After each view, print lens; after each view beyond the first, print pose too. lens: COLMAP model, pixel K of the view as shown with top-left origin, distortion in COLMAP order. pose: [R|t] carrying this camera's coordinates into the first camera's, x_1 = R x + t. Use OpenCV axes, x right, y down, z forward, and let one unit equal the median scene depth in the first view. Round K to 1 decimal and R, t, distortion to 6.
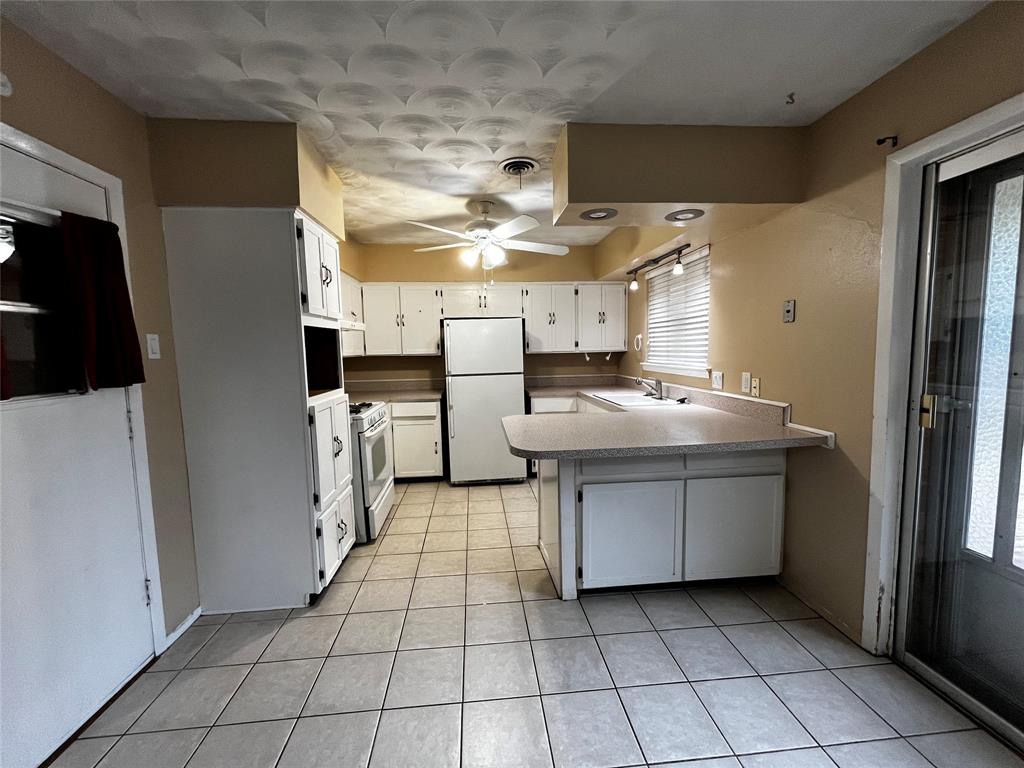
lens RADIAL K [[413.1, 0, 508.5], [0, 413.1, 383.9], [0, 0, 1]] dist [-0.002678, -0.000435]
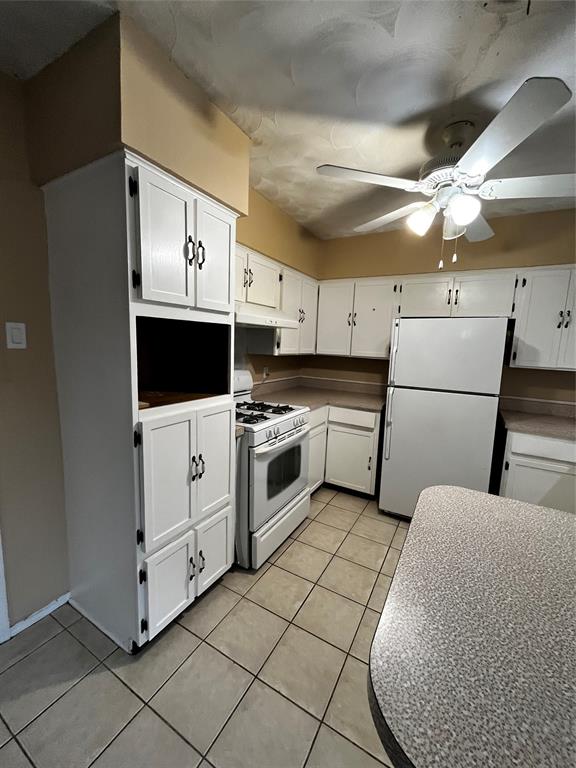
lens RADIAL K [[309.8, 0, 286.6], [0, 309.8, 383.4], [0, 0, 1]] dist [-0.002678, -0.000435]
pose [[0.819653, 0.125156, -0.559022, 0.037081], [-0.105122, 0.992132, 0.067991, -0.053271], [0.563133, 0.003036, 0.826361, 0.422203]]
